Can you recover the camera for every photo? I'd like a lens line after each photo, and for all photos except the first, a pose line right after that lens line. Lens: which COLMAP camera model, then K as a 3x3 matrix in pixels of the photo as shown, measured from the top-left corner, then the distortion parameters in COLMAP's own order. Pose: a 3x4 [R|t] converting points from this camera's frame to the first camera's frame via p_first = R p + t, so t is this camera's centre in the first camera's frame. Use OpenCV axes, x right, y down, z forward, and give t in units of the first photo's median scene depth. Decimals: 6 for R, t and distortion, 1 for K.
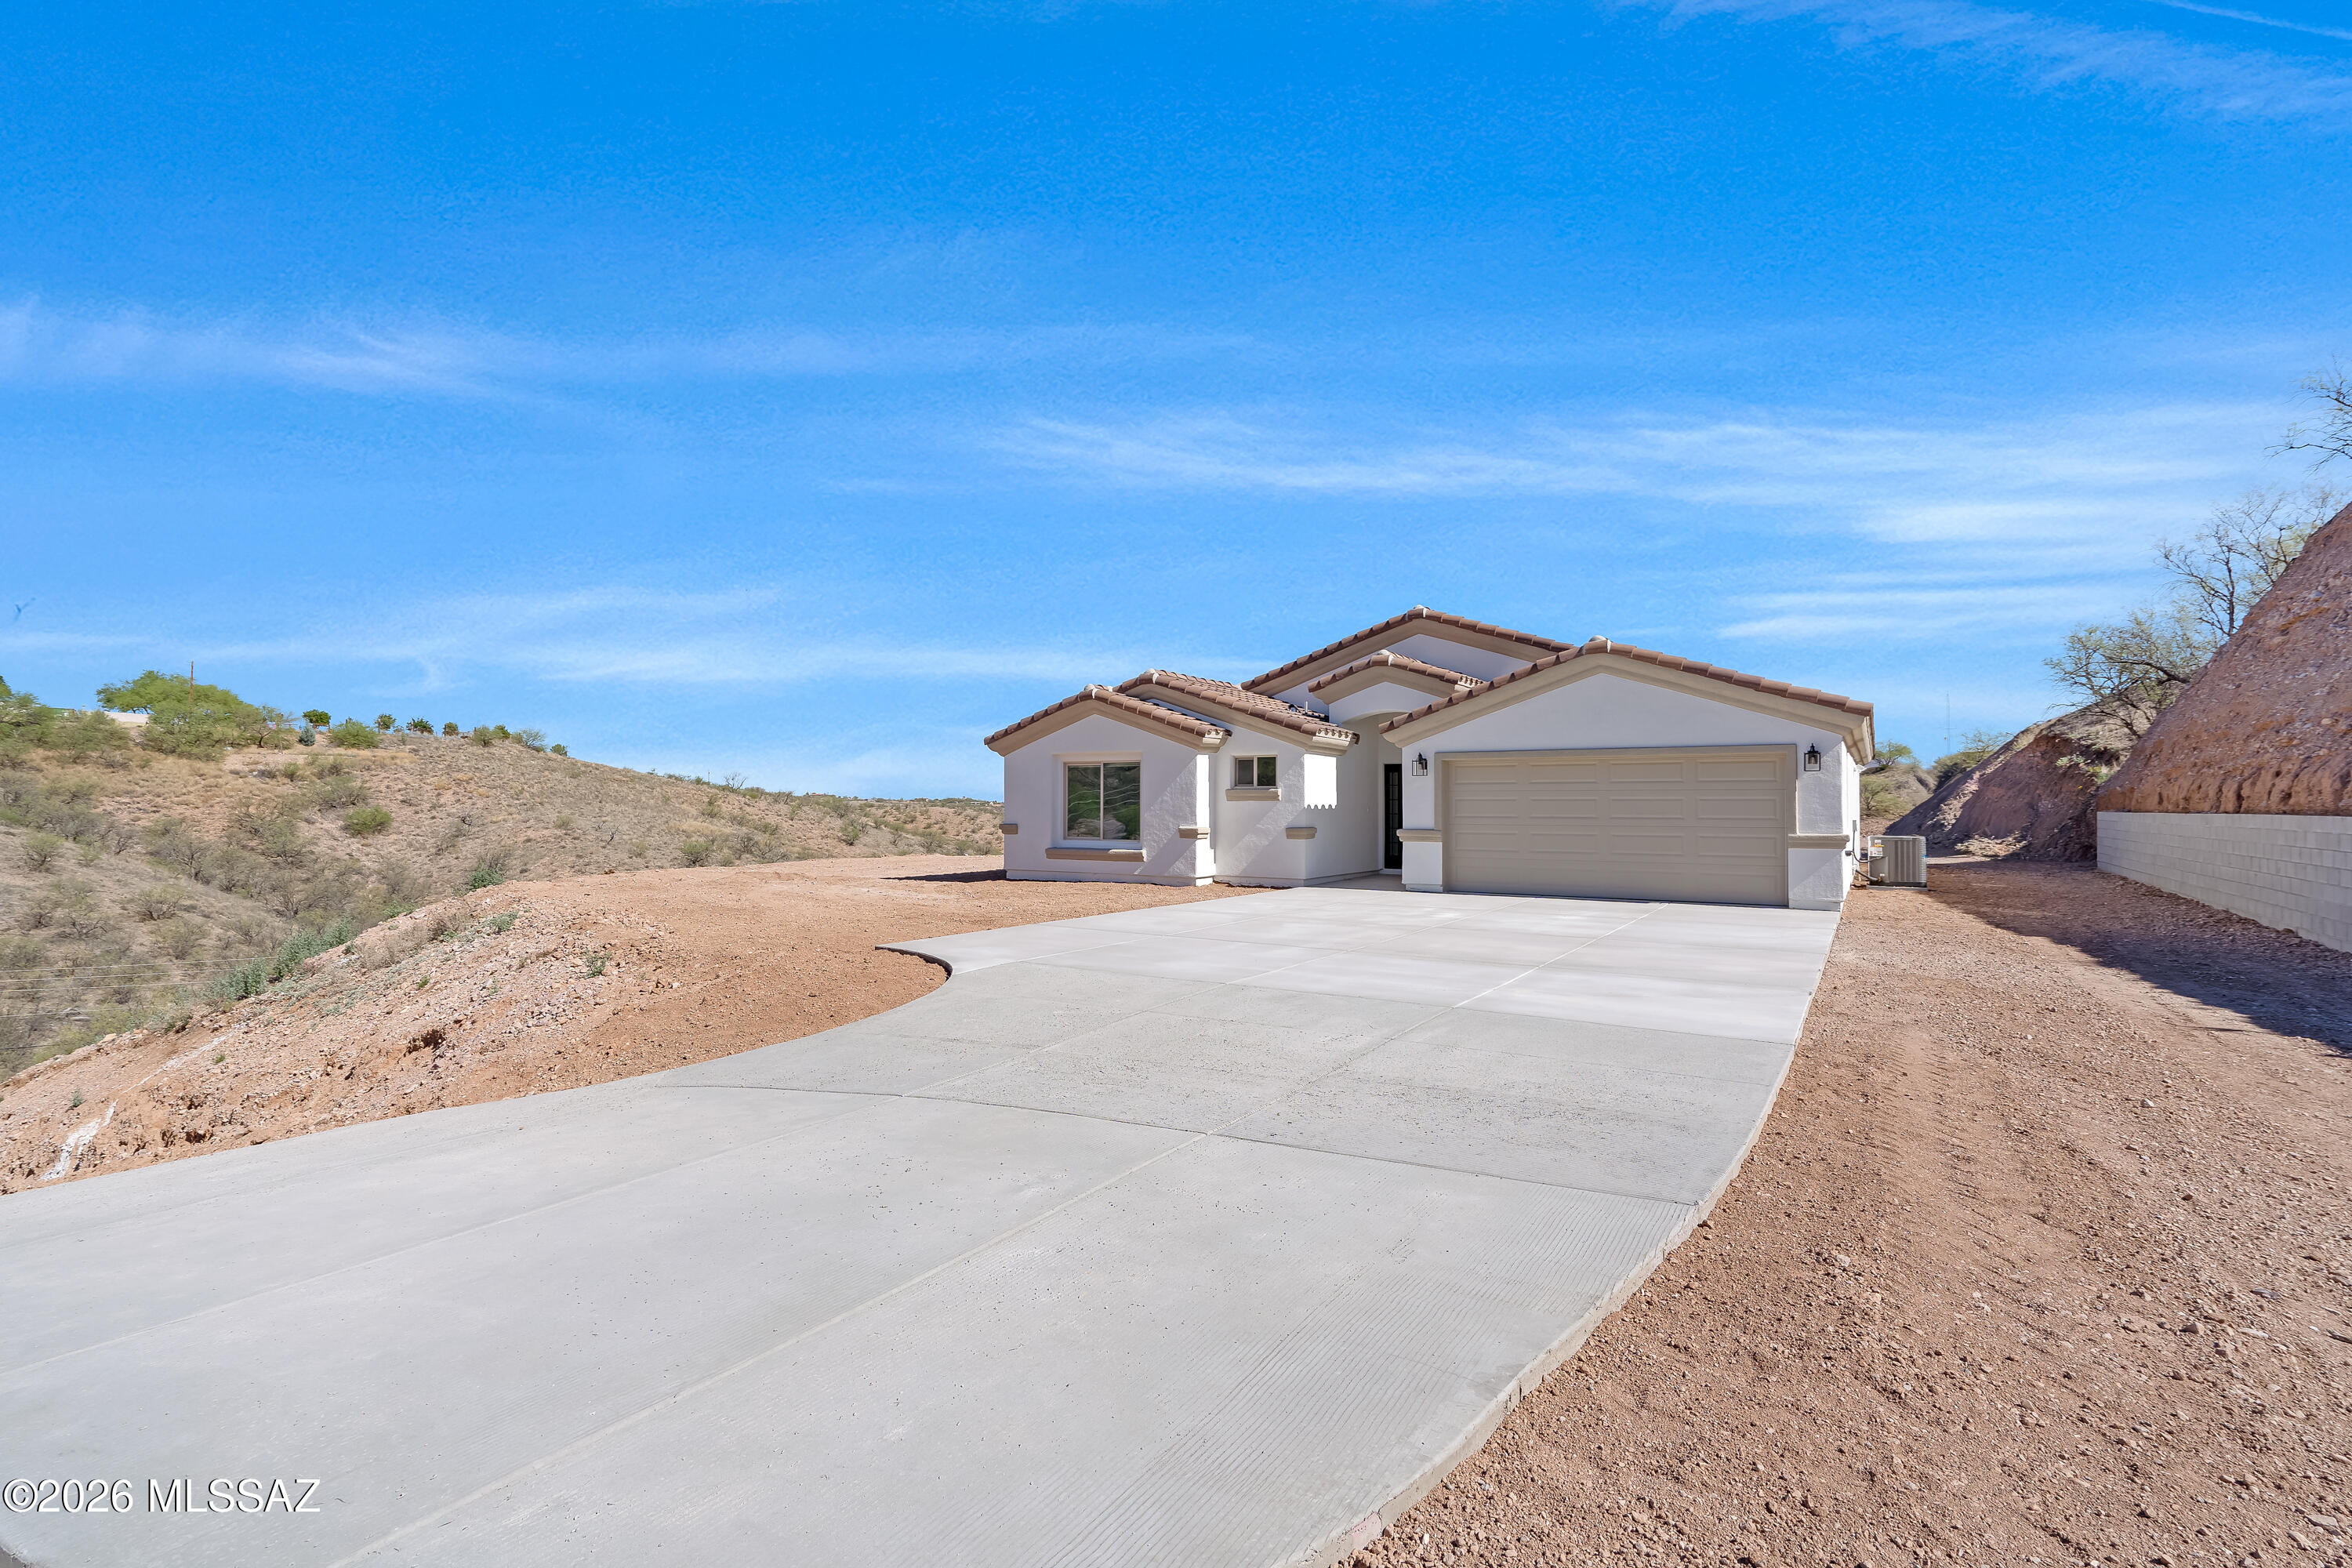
lens RADIAL K [[1120.6, 0, 1169.3], [0, 1120.6, 792.8], [0, 0, 1]] dist [-0.002979, 0.001579]
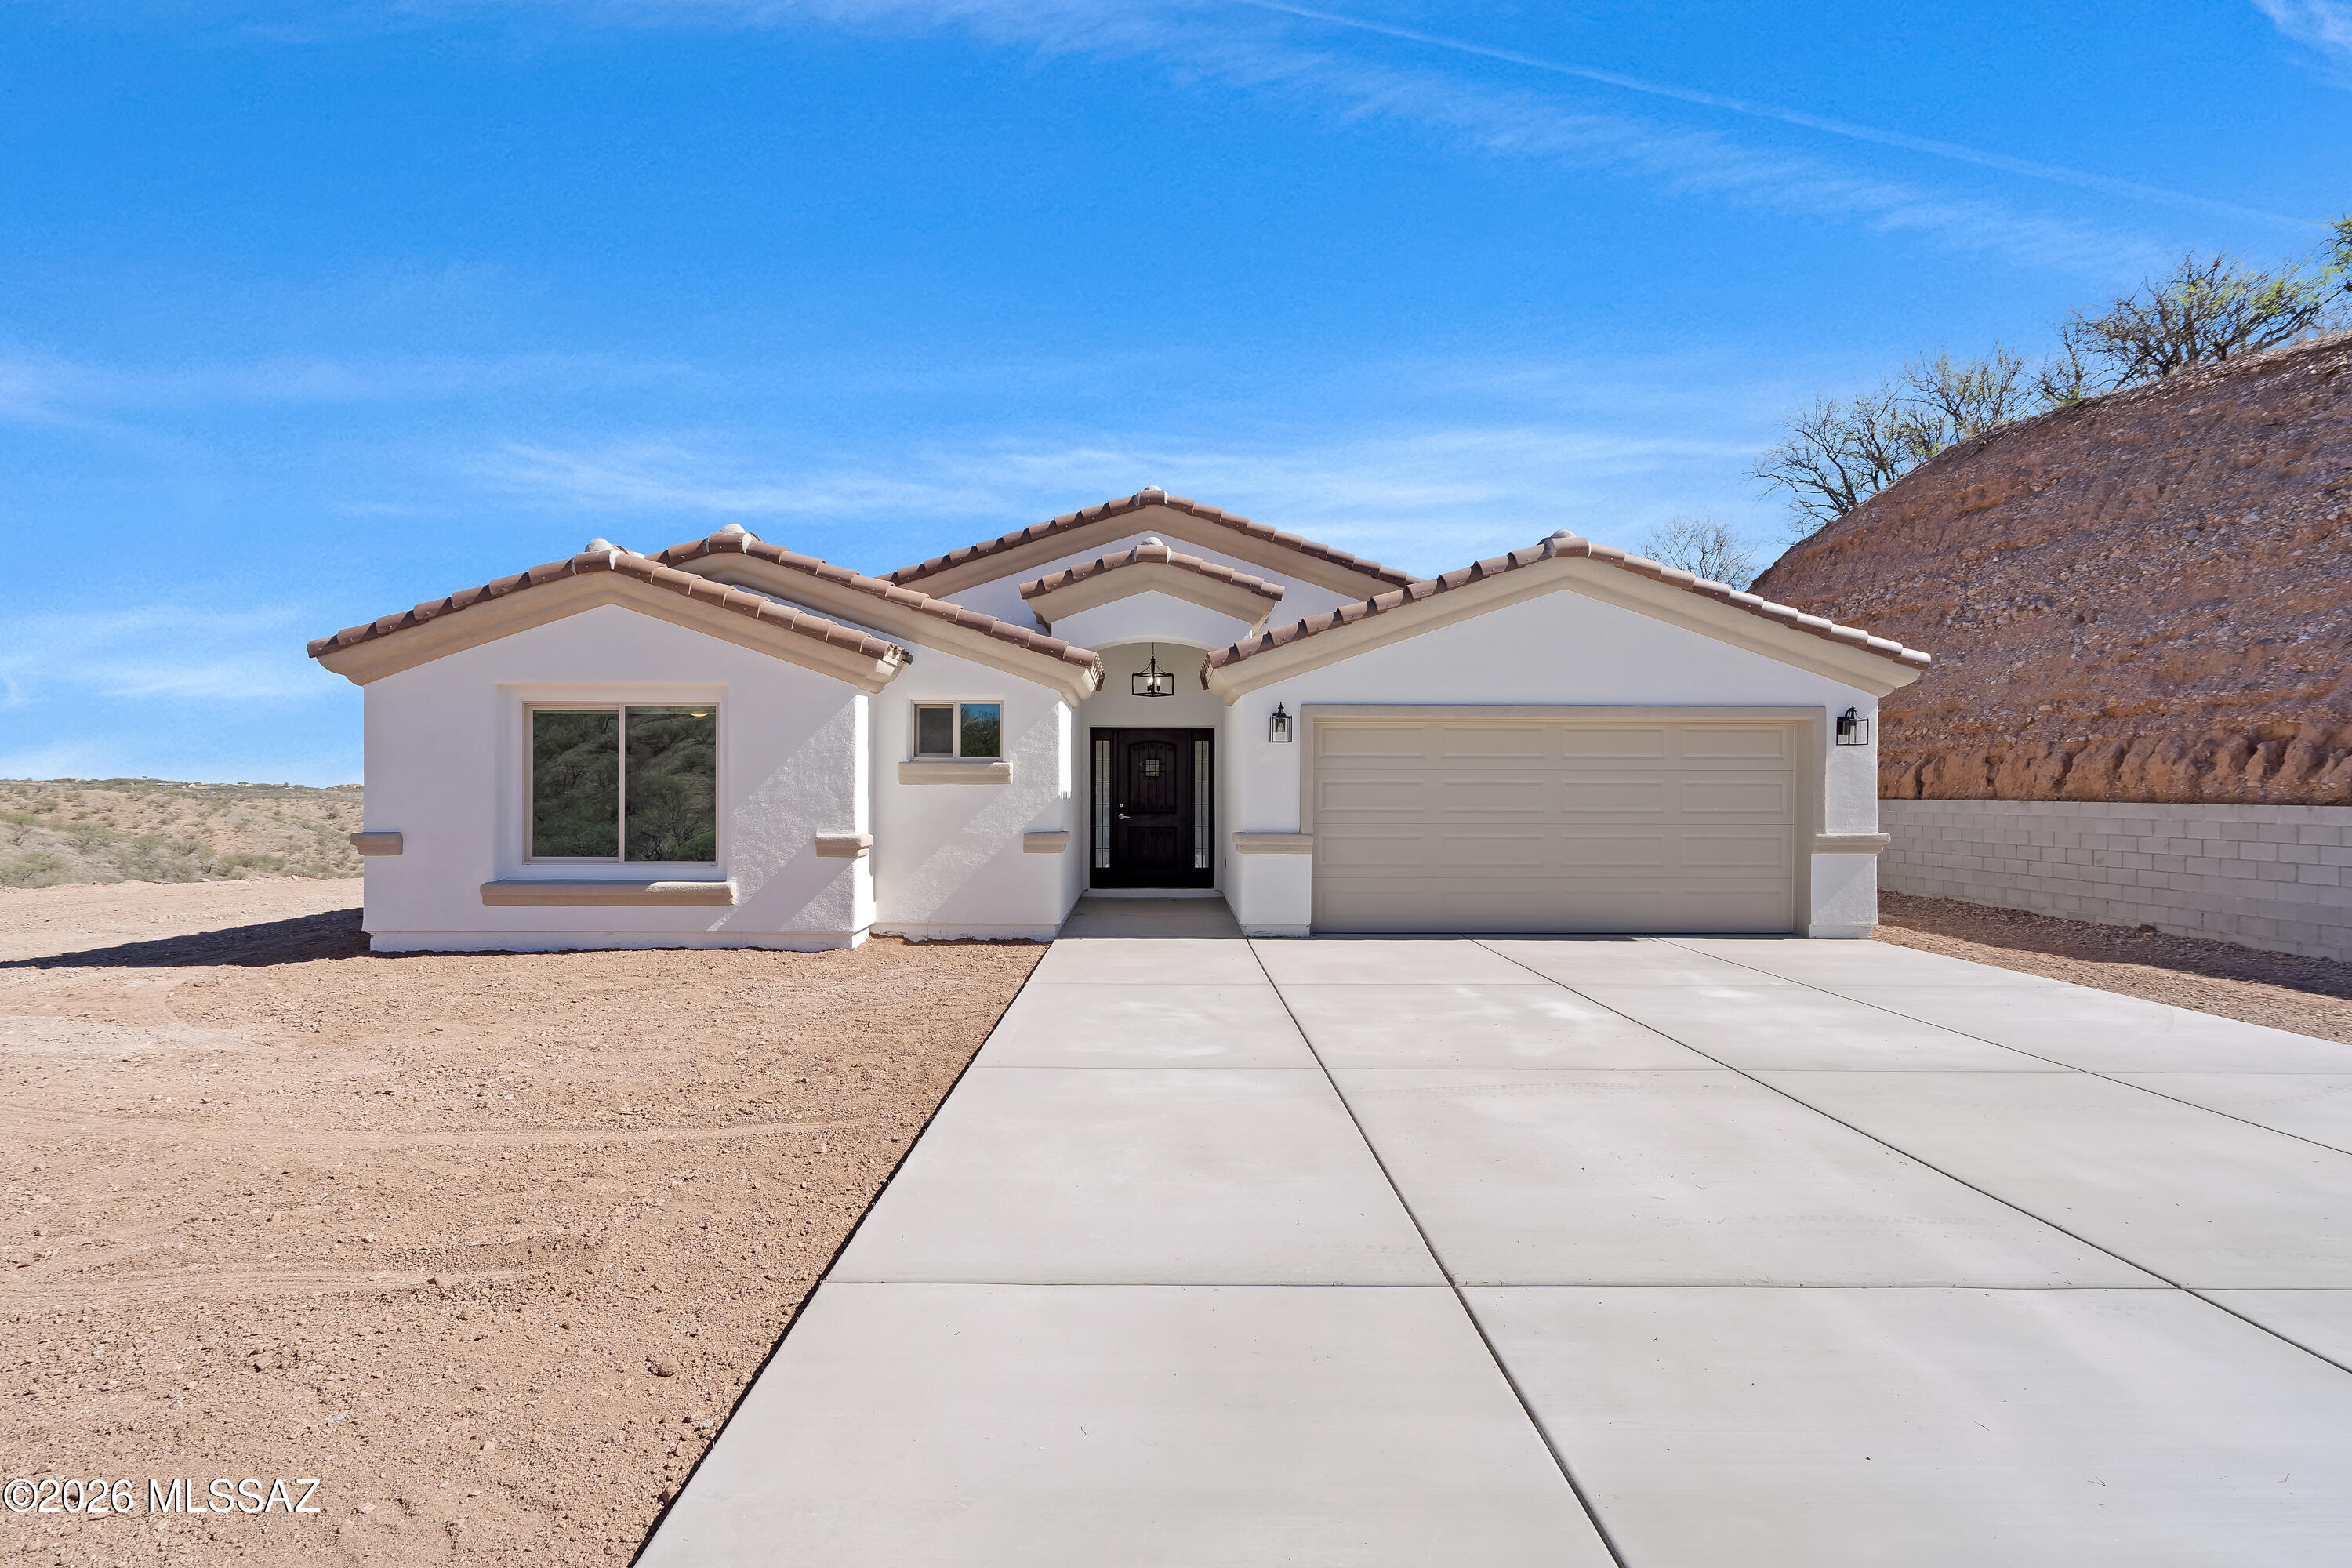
lens RADIAL K [[1055.7, 0, 1135.2], [0, 1055.7, 788.2], [0, 0, 1]] dist [-0.001700, 0.000130]
pose [[0.838958, 0.000383, 0.544196, -0.129962], [-0.006559, 0.999934, 0.009407, 0.003862], [-0.544156, -0.011461, 0.838906, 0.517164]]
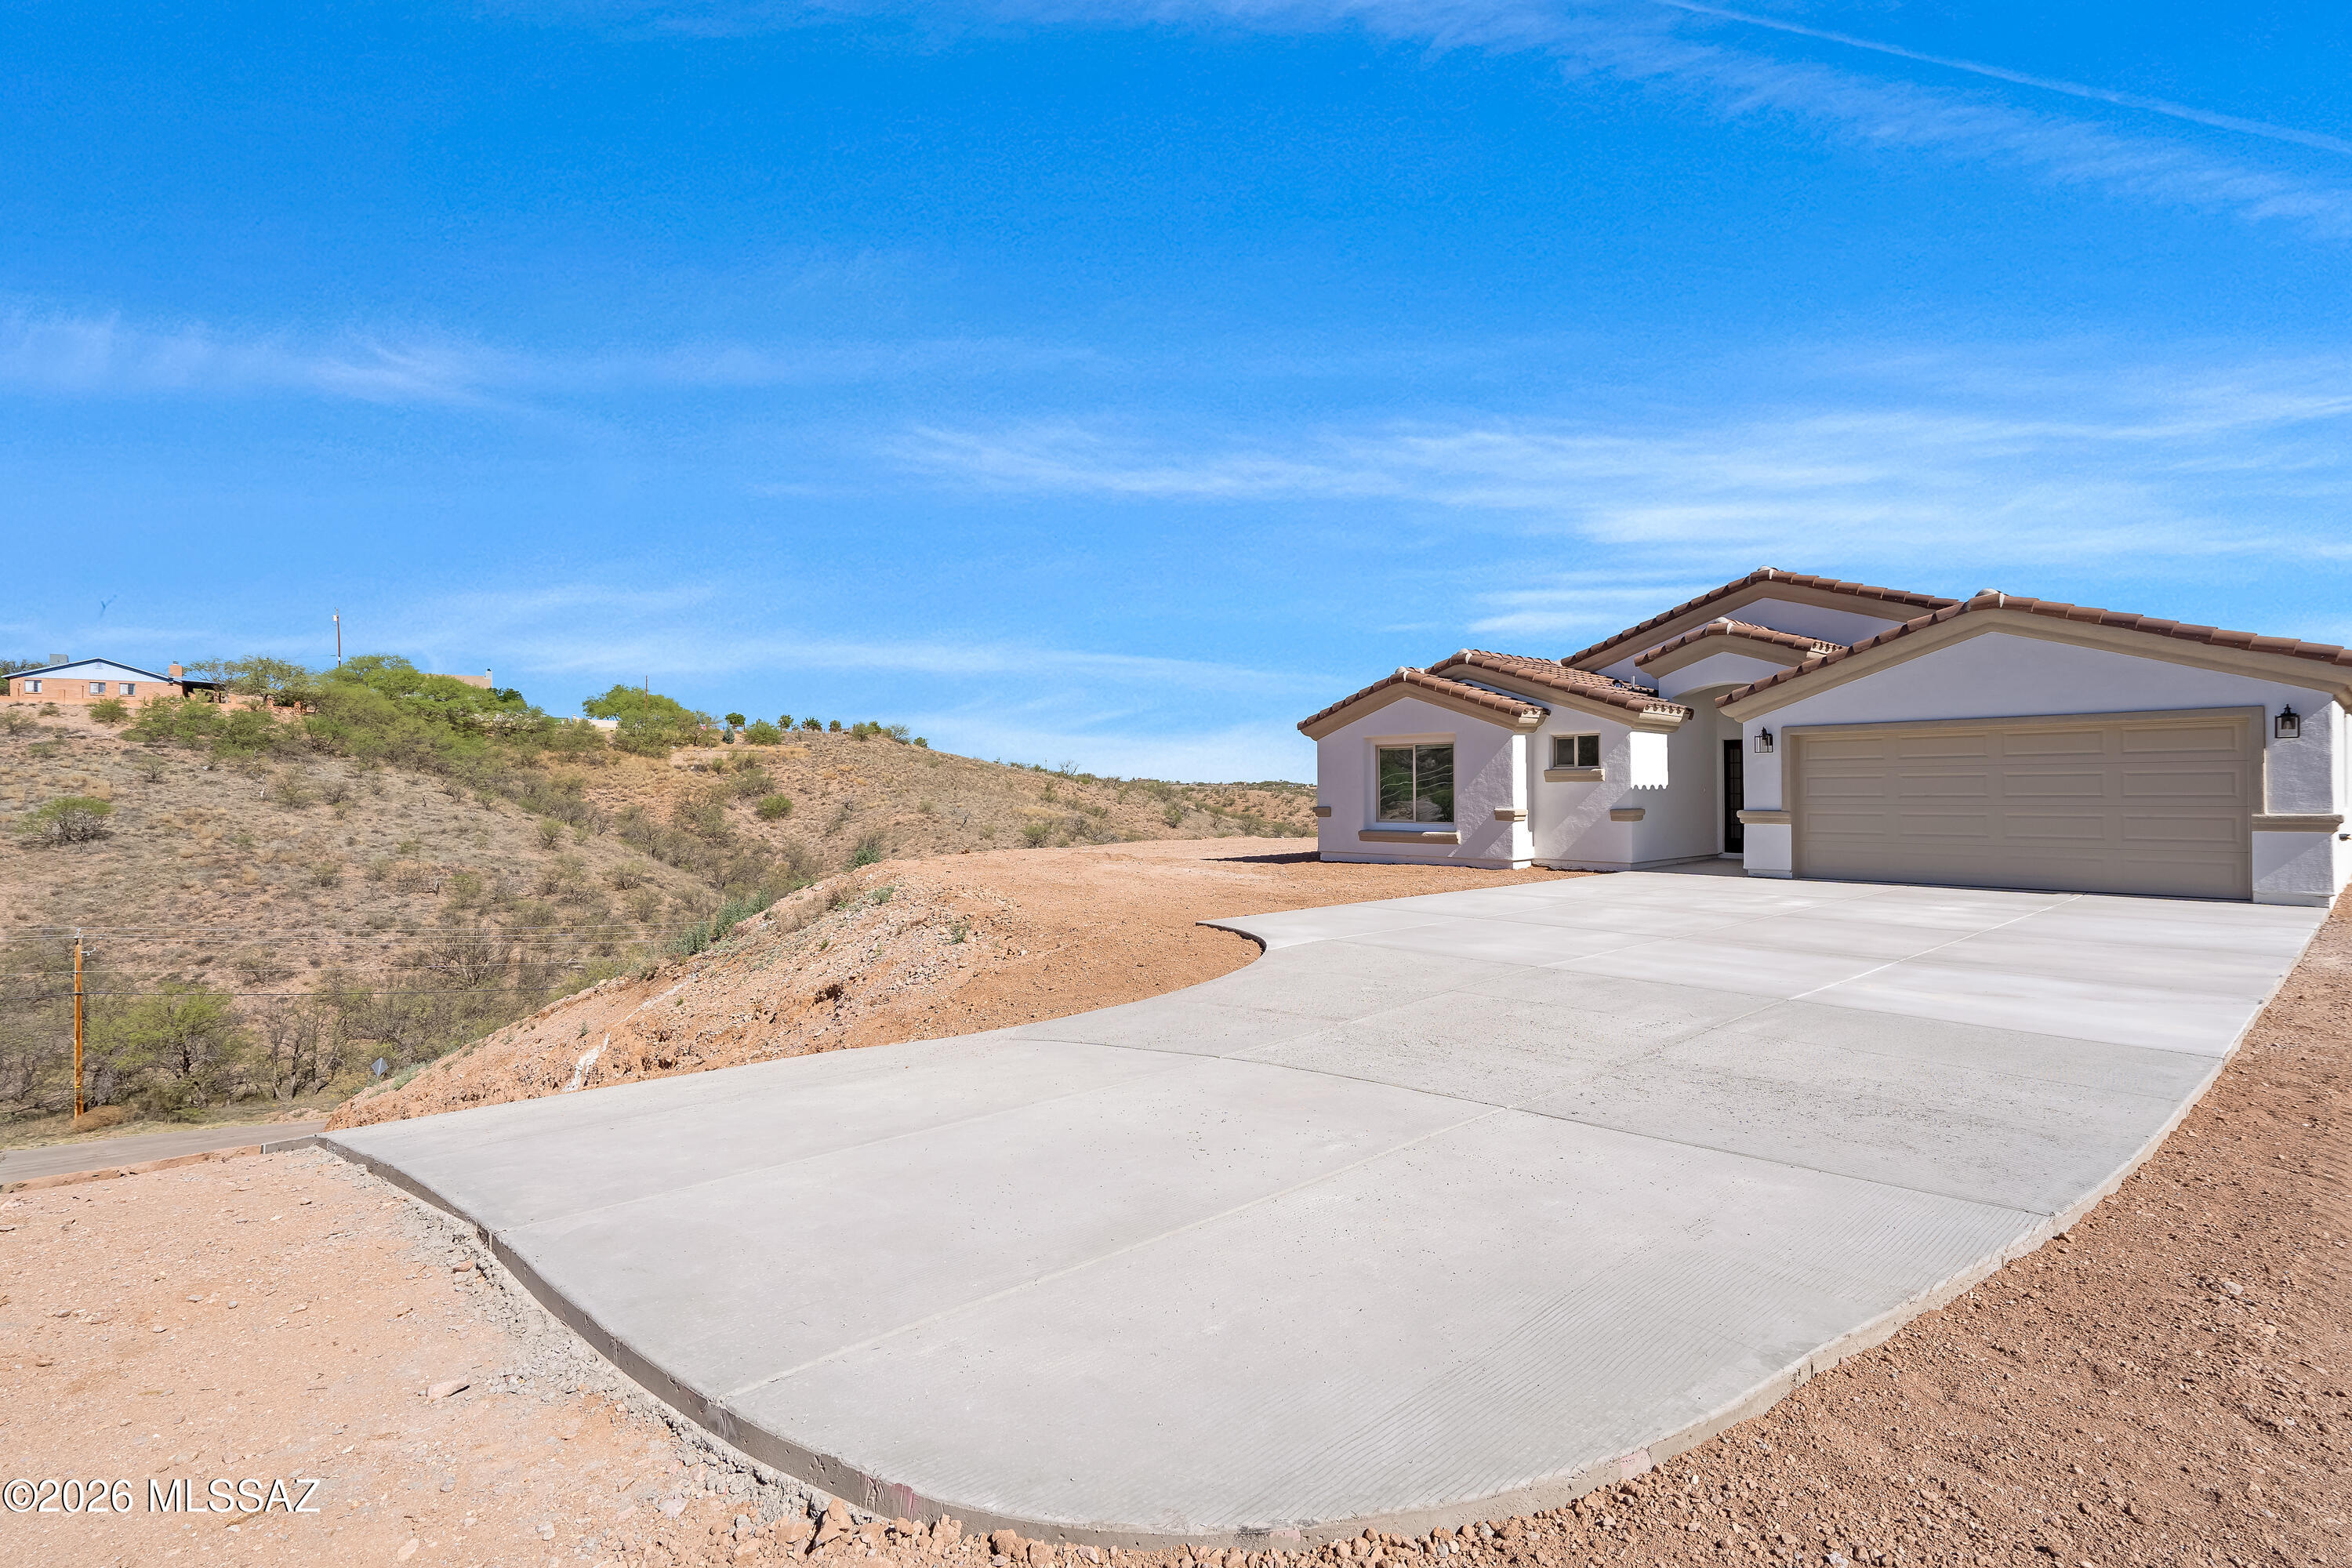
lens RADIAL K [[1120.6, 0, 1169.3], [0, 1120.6, 792.8], [0, 0, 1]] dist [-0.002979, 0.001579]
pose [[0.960827, -0.009022, -0.277001, 0.007037], [0.013375, 0.999815, 0.013828, -0.001116], [0.276825, -0.016991, 0.960770, -0.021251]]
